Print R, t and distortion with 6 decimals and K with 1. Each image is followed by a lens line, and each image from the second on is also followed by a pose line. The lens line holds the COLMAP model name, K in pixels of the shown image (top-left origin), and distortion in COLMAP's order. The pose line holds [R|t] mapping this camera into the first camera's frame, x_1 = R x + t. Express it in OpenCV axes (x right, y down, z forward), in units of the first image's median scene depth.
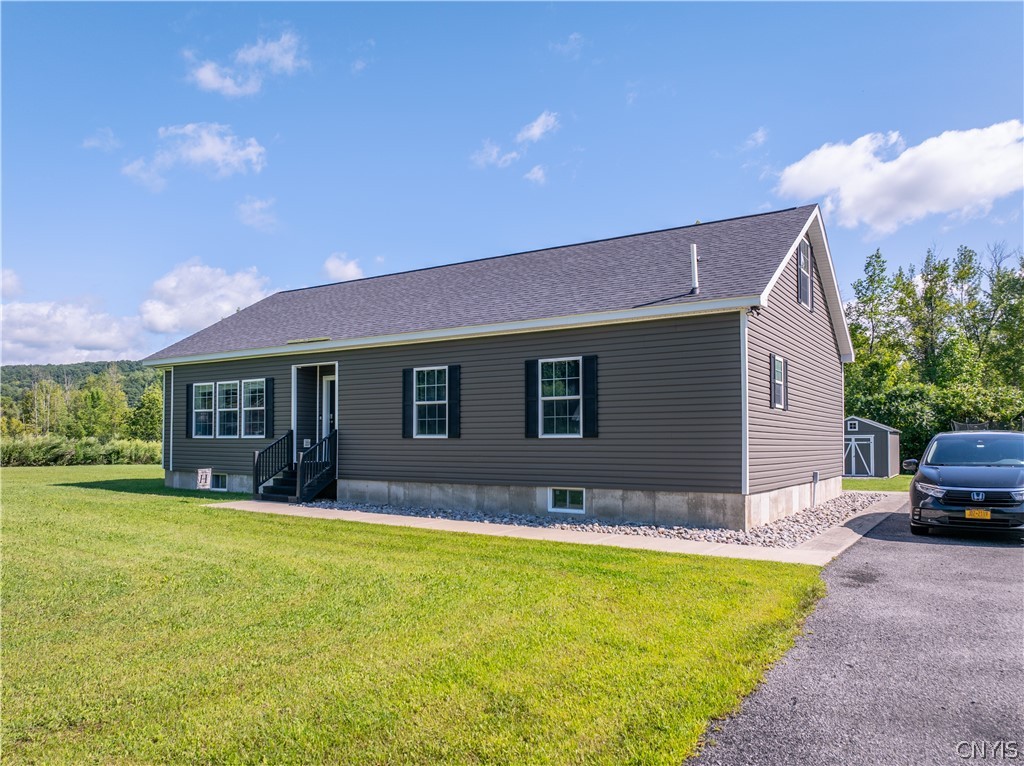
lens RADIAL K [[733.1, 0, 511.9], [0, 733.1, 416.5], [0, 0, 1]] dist [-0.036538, 0.001538]
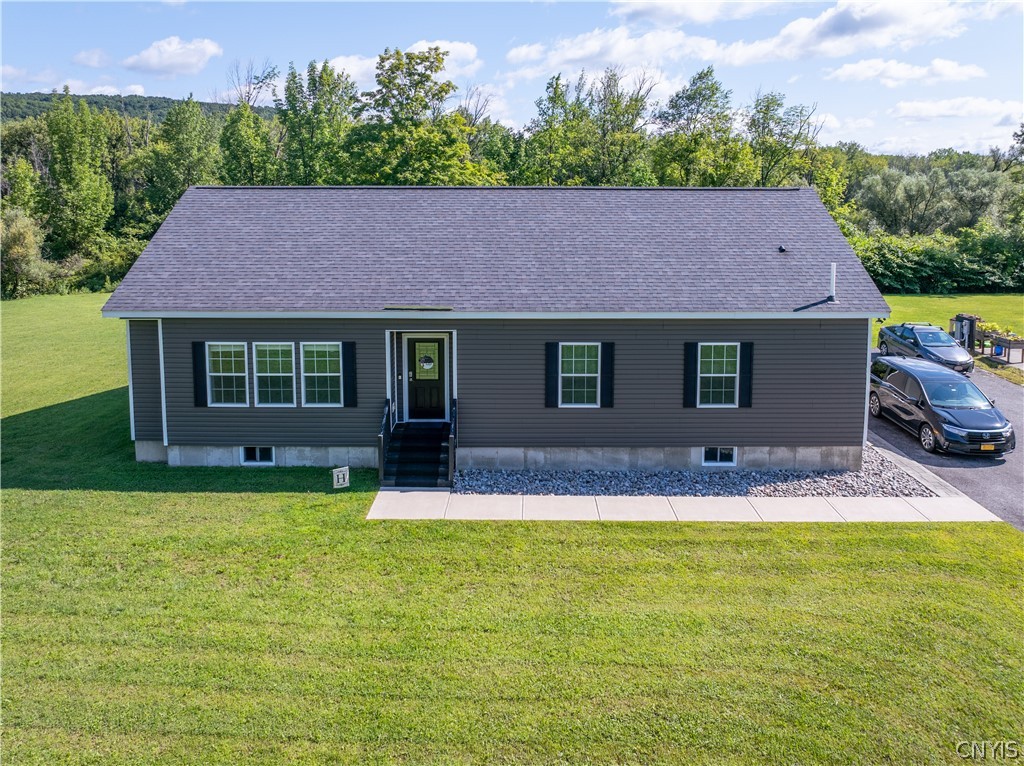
lens RADIAL K [[752.3, 0, 517.7], [0, 752.3, 271.7], [0, 0, 1]] dist [-0.026392, -0.004204]
pose [[0.837135, -0.053964, 0.544328, -0.757614], [-0.018423, 0.991776, 0.126657, -0.299273], [-0.546686, -0.116057, 0.829256, 0.151672]]
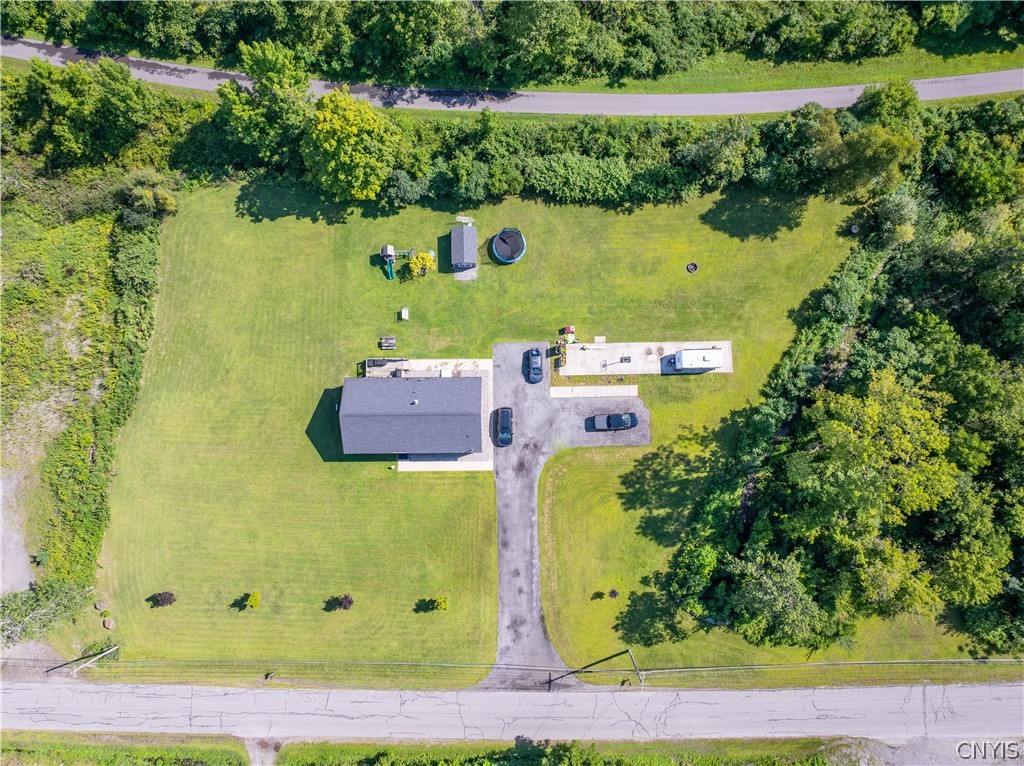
lens RADIAL K [[719.8, 0, 512.0], [0, 719.8, 383.0], [0, 0, 1]] dist [-0.031877, 0.000844]
pose [[0.832170, -0.553621, 0.031589, 0.574409], [-0.005482, 0.048751, 0.998796, -5.890211], [-0.554494, -0.831341, 0.037534, 0.837043]]
